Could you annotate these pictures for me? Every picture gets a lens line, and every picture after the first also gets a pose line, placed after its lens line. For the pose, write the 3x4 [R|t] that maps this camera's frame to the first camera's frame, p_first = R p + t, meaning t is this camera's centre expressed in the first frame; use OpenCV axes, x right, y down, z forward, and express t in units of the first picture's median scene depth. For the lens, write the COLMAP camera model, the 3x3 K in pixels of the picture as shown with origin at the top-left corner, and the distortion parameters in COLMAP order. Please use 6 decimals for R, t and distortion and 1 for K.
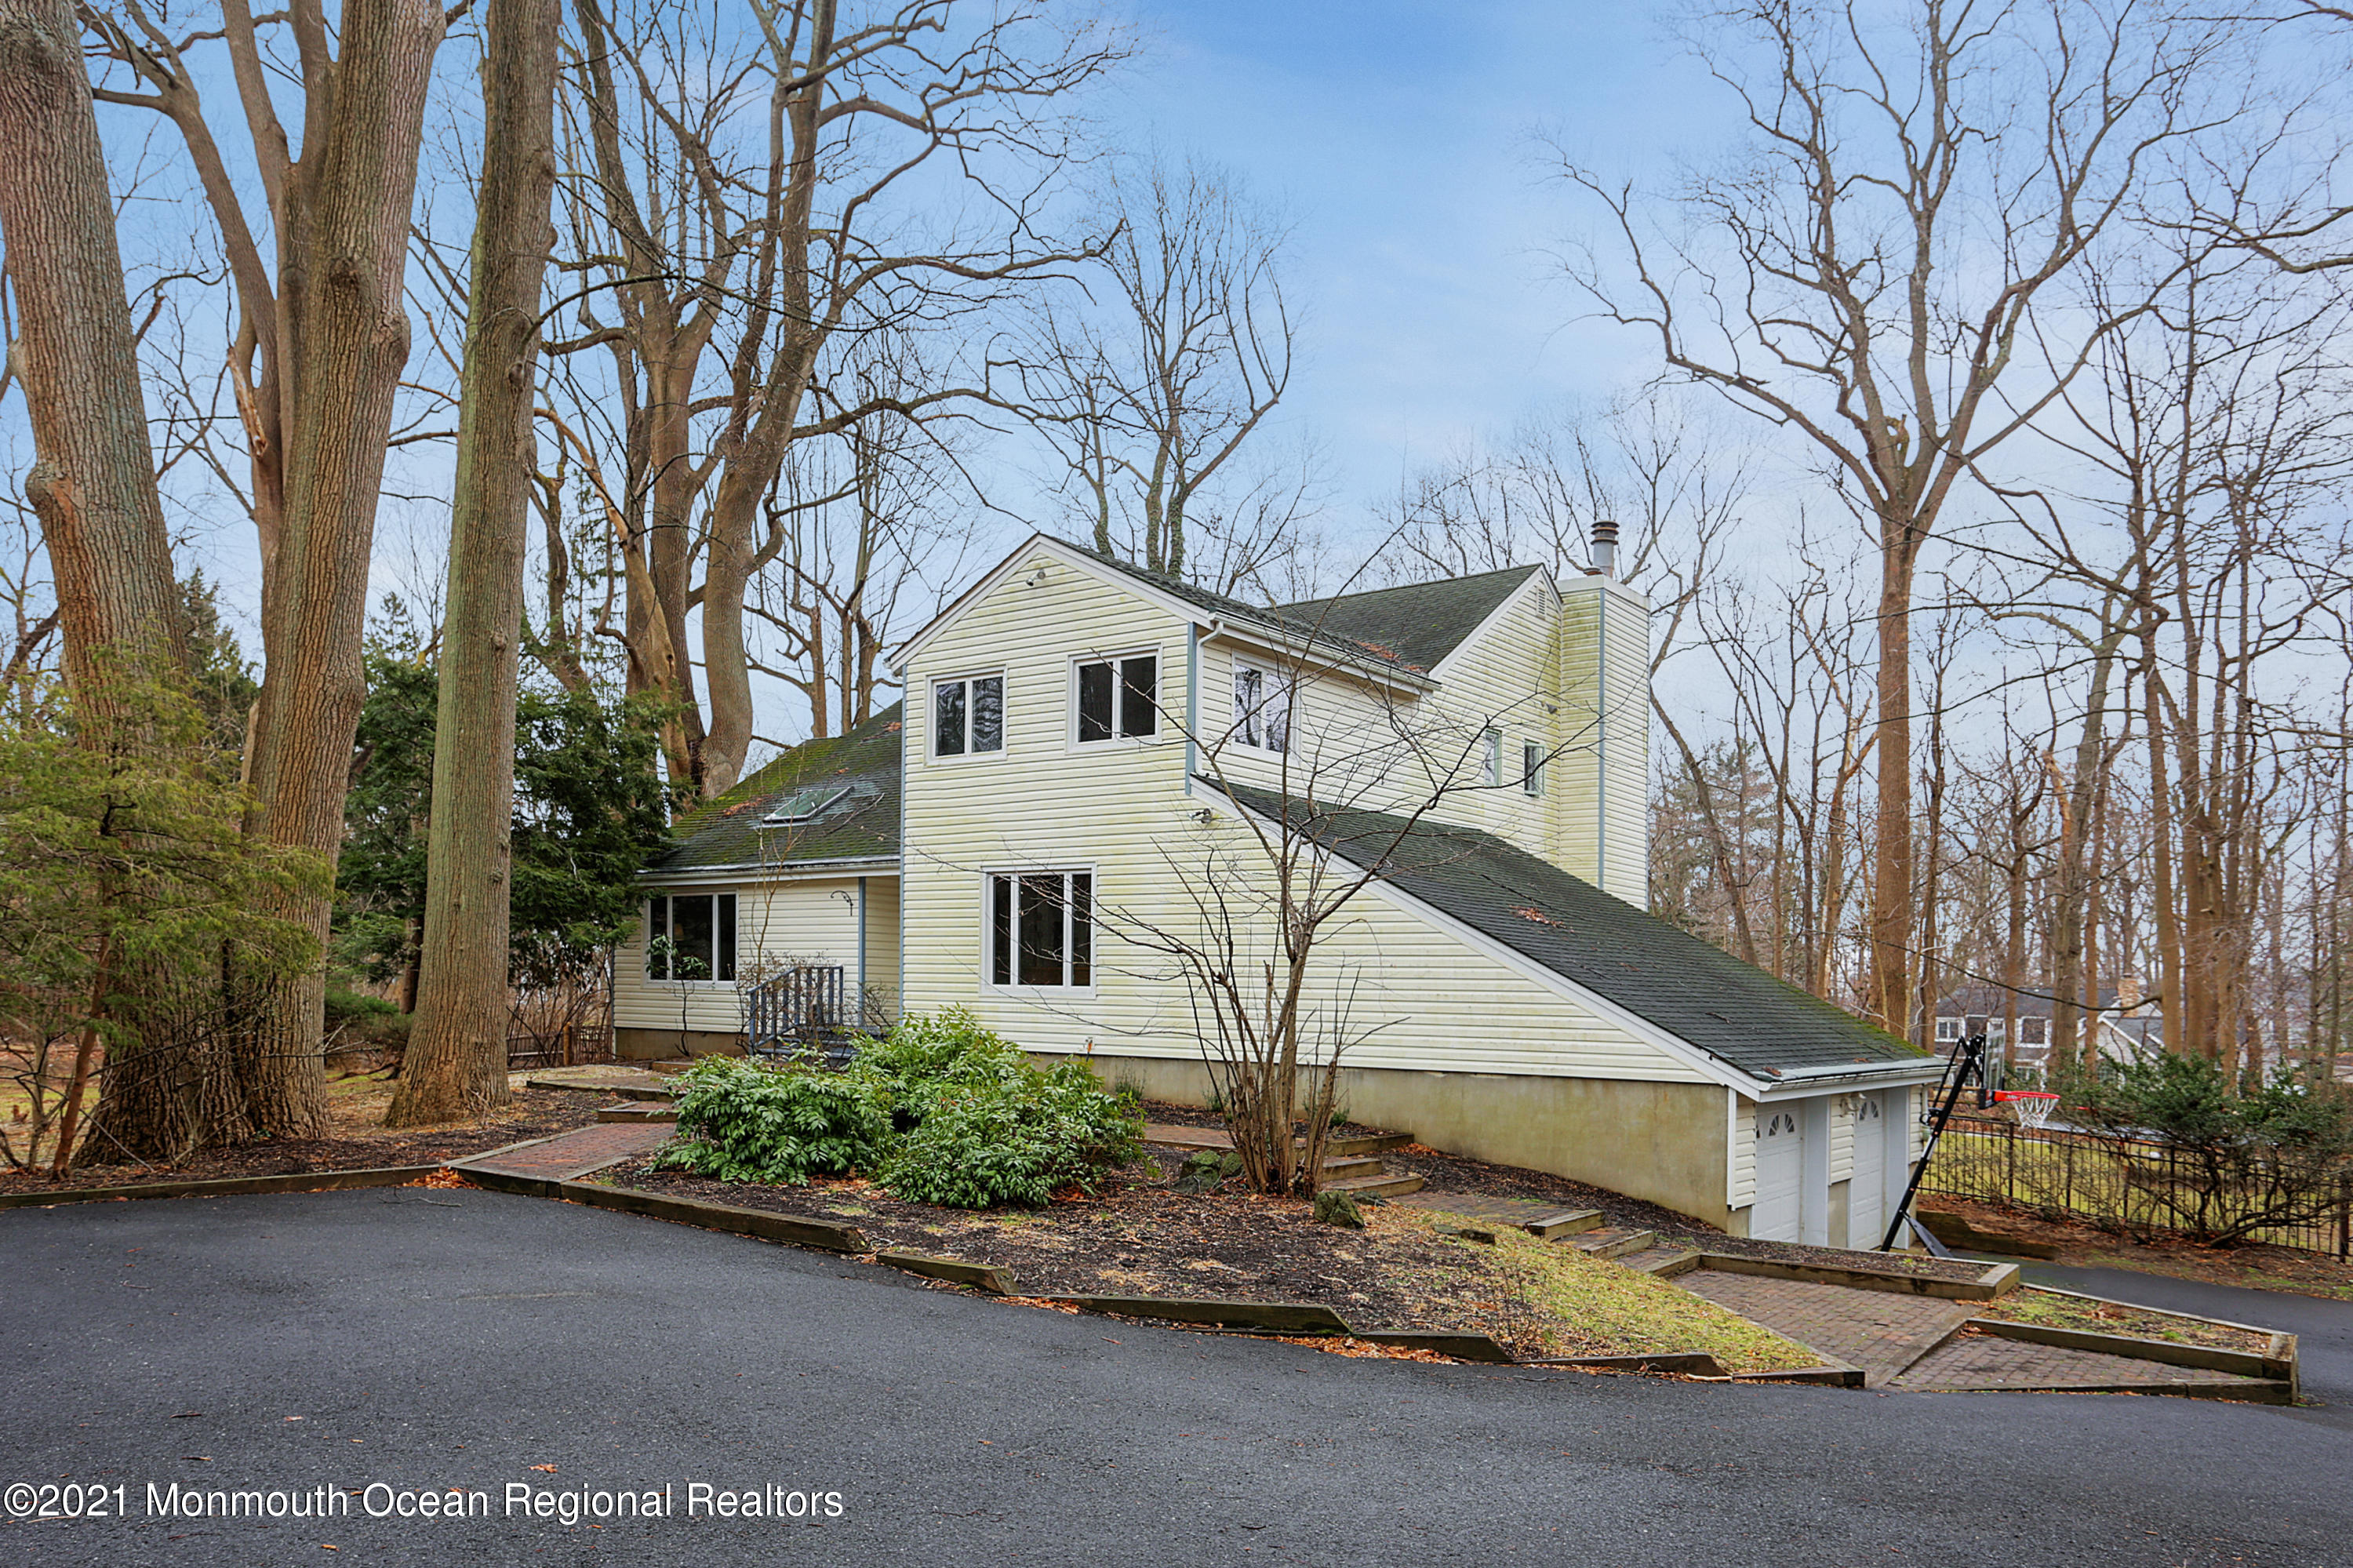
lens RADIAL K [[1683.9, 0, 1164.4], [0, 1683.9, 970.8], [0, 0, 1]] dist [0.020331, 0.007514]
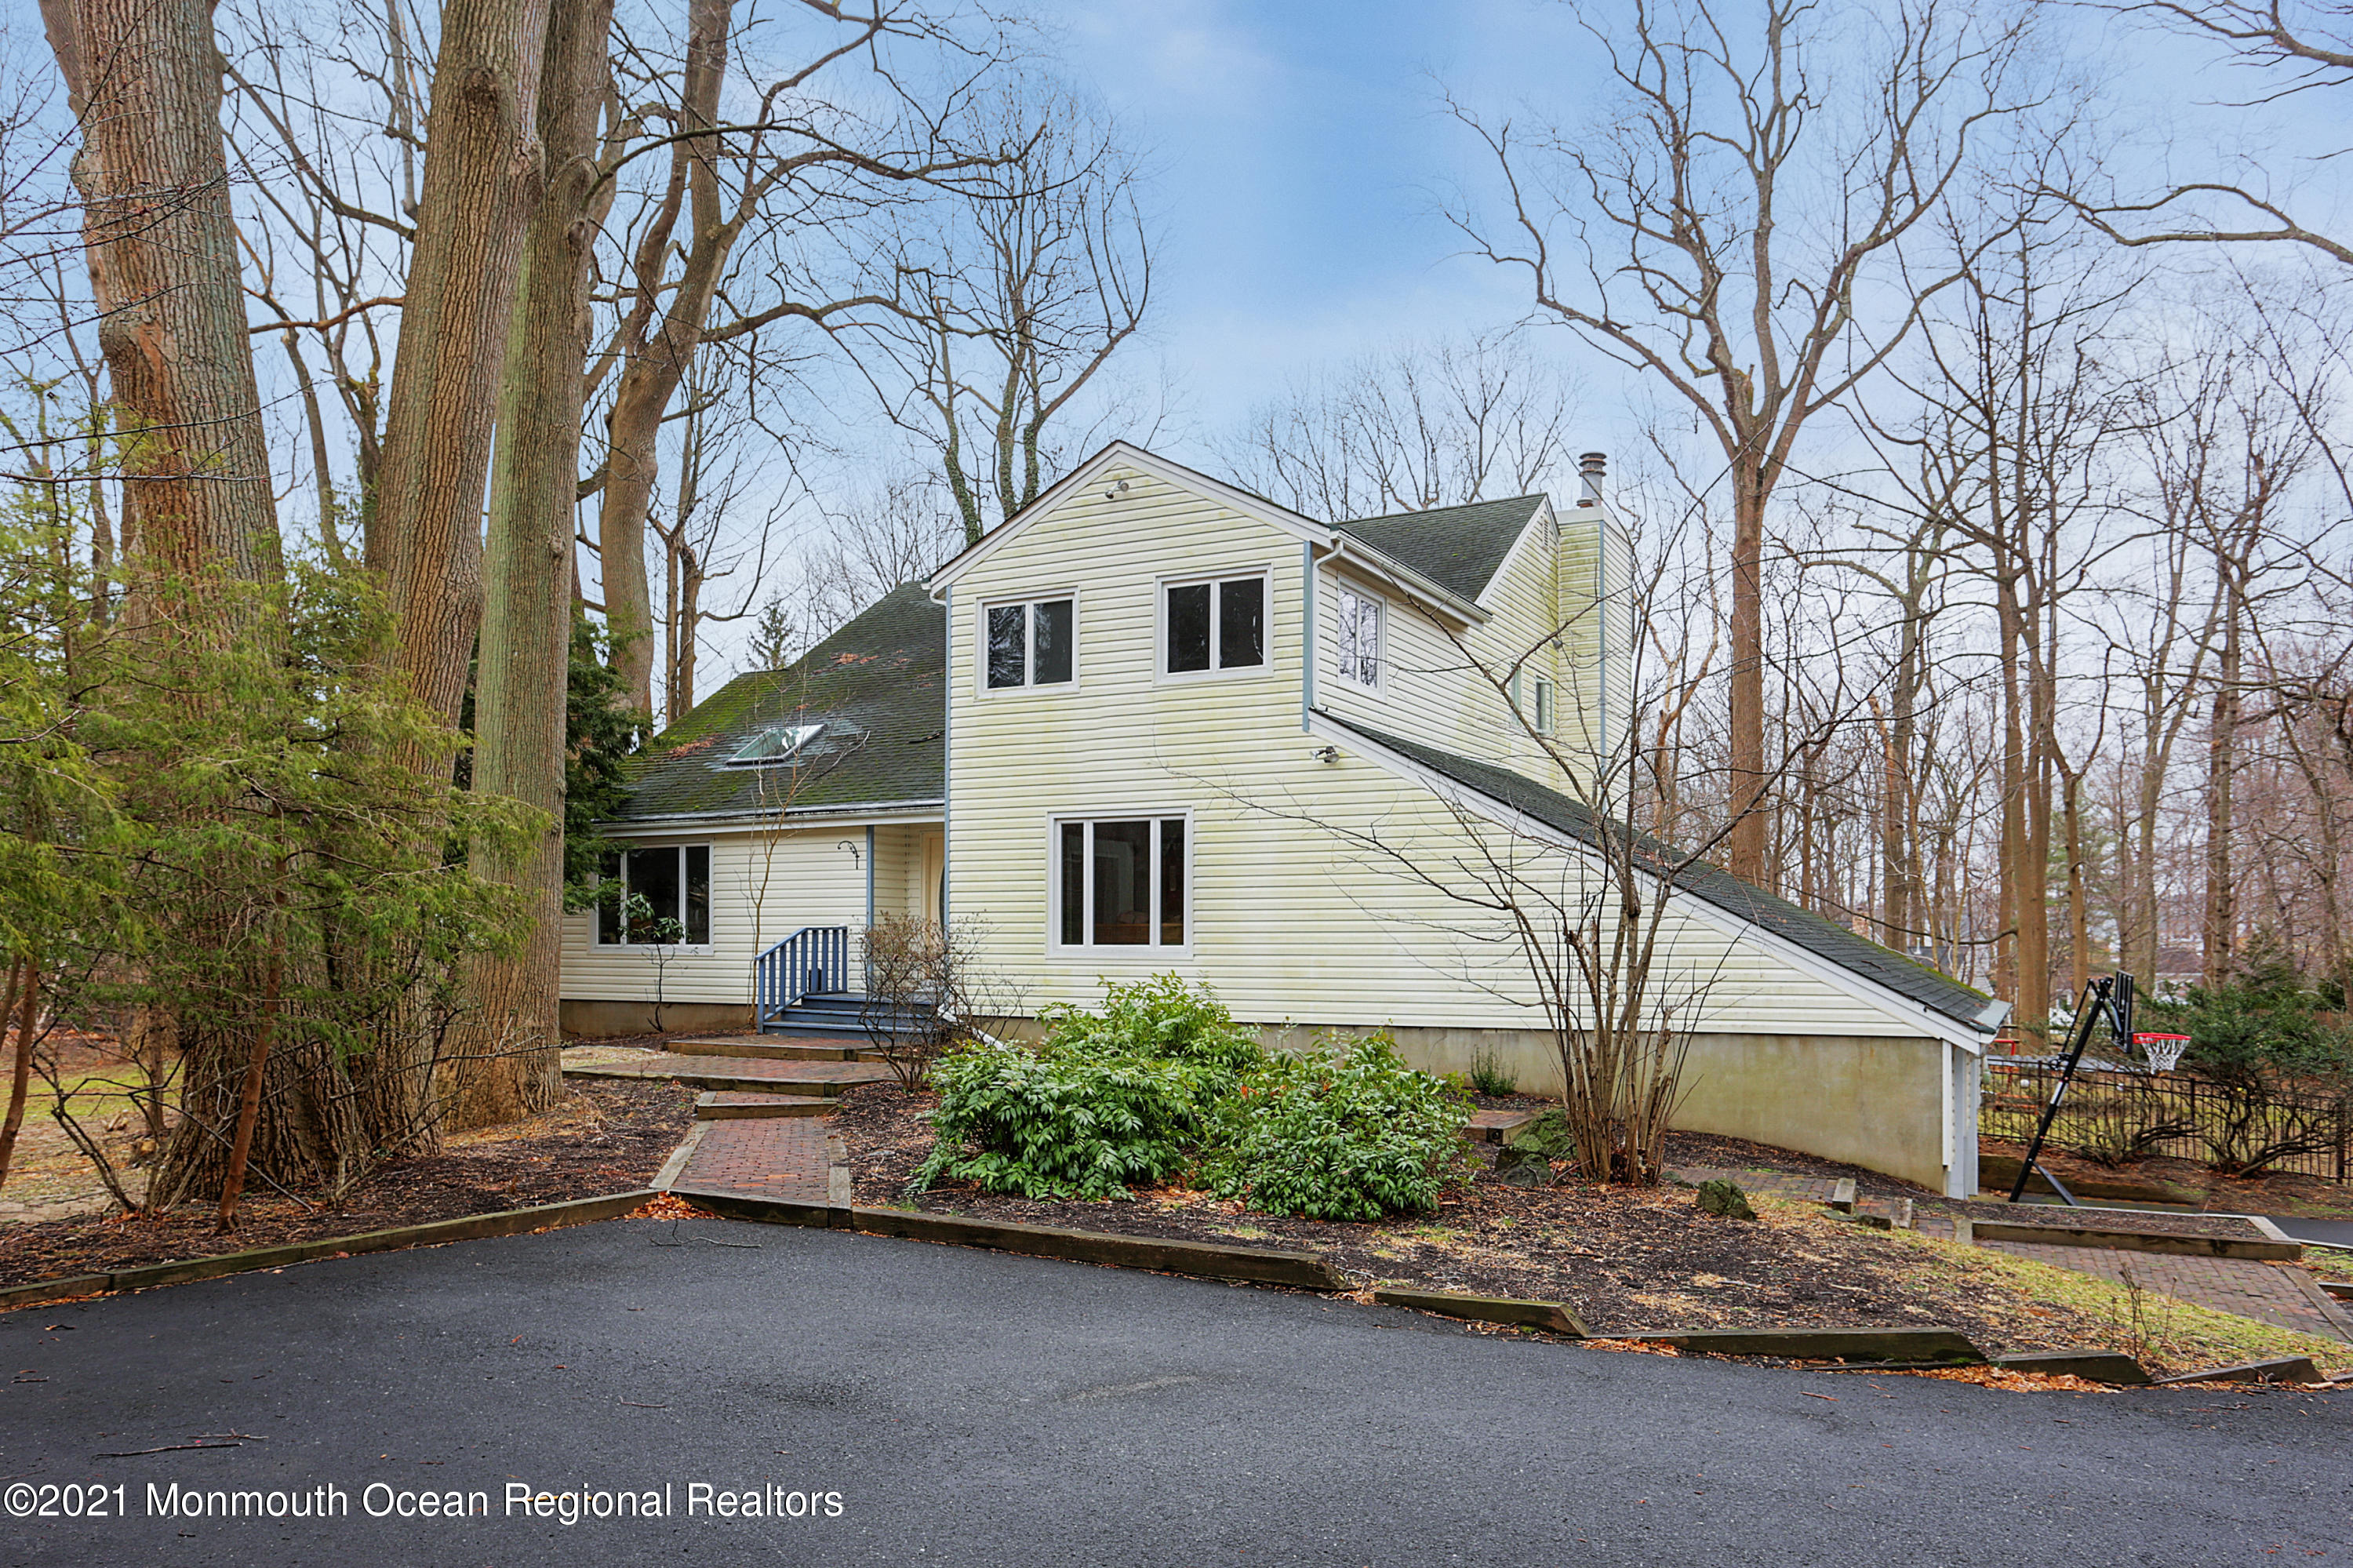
lens RADIAL K [[1718.9, 0, 1179.0], [0, 1718.9, 909.1], [0, 0, 1]] dist [-0.055667, 0.108177]
pose [[0.987843, -0.016650, 0.154563, -0.189868], [0.017265, 0.999847, -0.002635, -0.007513], [-0.154495, 0.005272, 0.987979, 0.097367]]
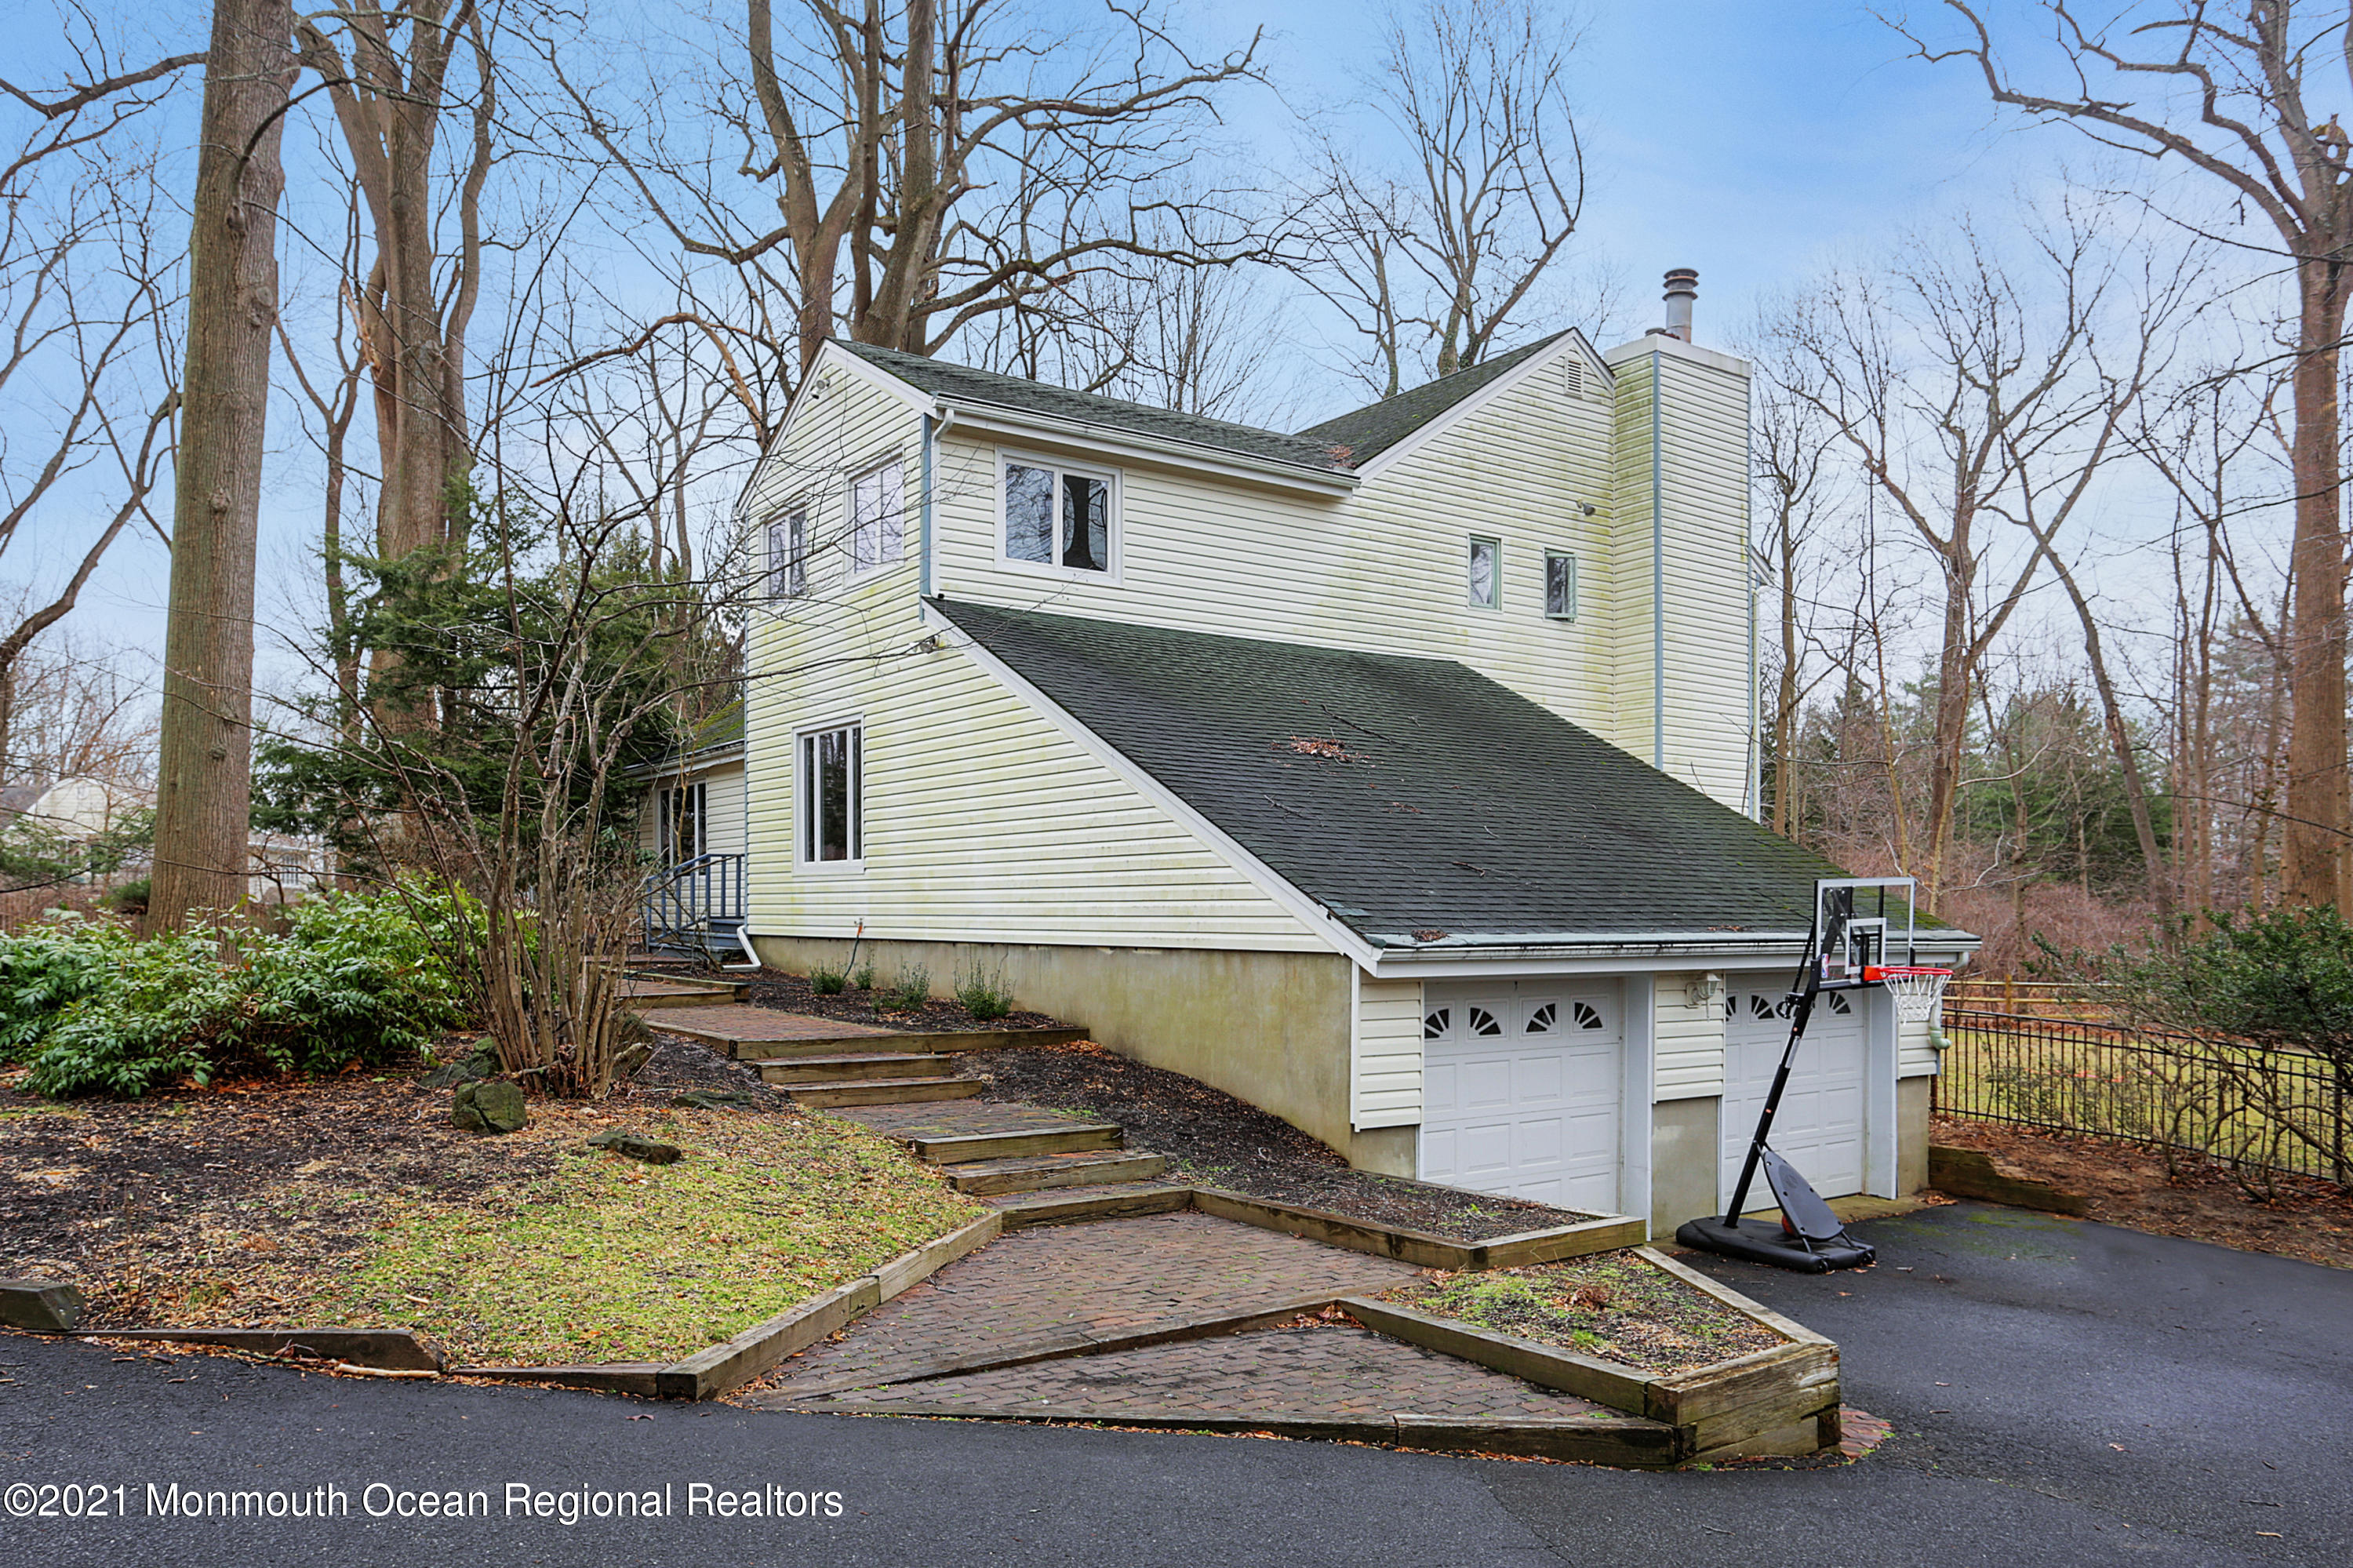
lens RADIAL K [[1718.9, 0, 1179.0], [0, 1718.9, 909.1], [0, 0, 1]] dist [-0.055667, 0.108177]
pose [[0.954688, -0.015191, -0.297219, 0.382274], [0.017329, 0.999839, 0.004559, 0.035139], [0.297102, -0.009503, 0.954798, 0.233120]]
